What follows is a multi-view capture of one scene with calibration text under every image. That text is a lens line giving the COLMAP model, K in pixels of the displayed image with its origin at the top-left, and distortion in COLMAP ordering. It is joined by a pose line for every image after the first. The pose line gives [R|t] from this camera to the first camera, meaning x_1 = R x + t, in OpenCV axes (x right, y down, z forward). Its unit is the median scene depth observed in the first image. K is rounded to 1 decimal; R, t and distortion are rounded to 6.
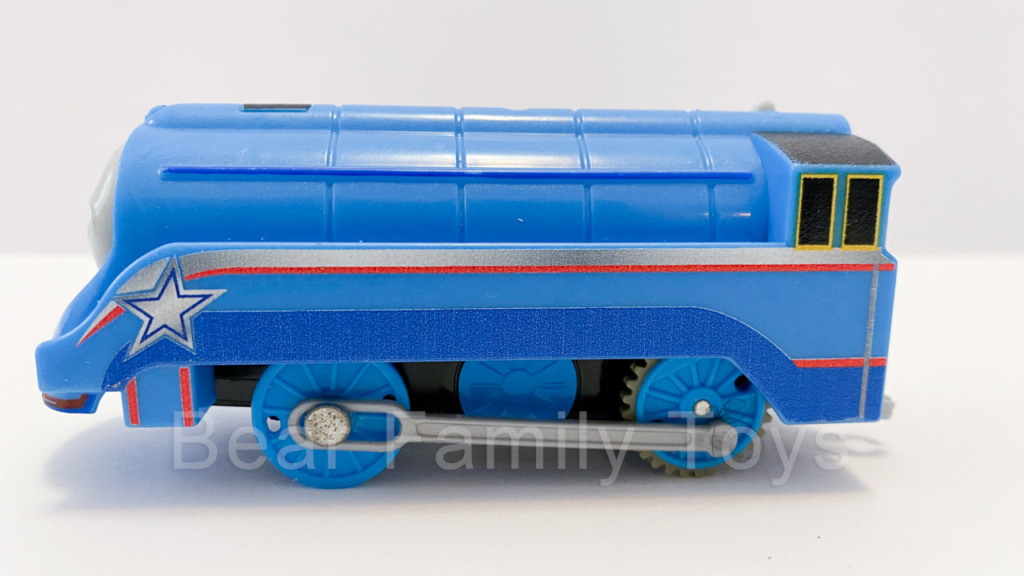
lens RADIAL K [[802.4, 0, 512.0], [0, 802.4, 288.0], [0, 0, 1]] dist [-0.001291, -0.001300]
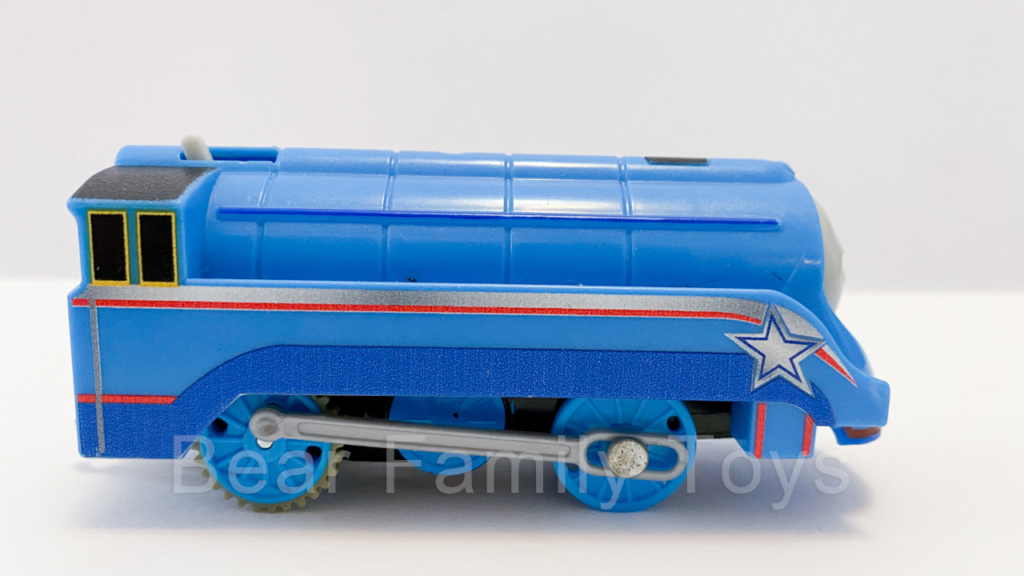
lens RADIAL K [[782.0, 0, 512.0], [0, 782.0, 288.0], [0, 0, 1]] dist [0.001522, 0.000098]
pose [[0.998134, 0.017727, -0.058440, -0.734173], [-0.020757, 0.998450, -0.051644, 0.003622], [0.057434, 0.052761, 0.996954, -0.079232]]
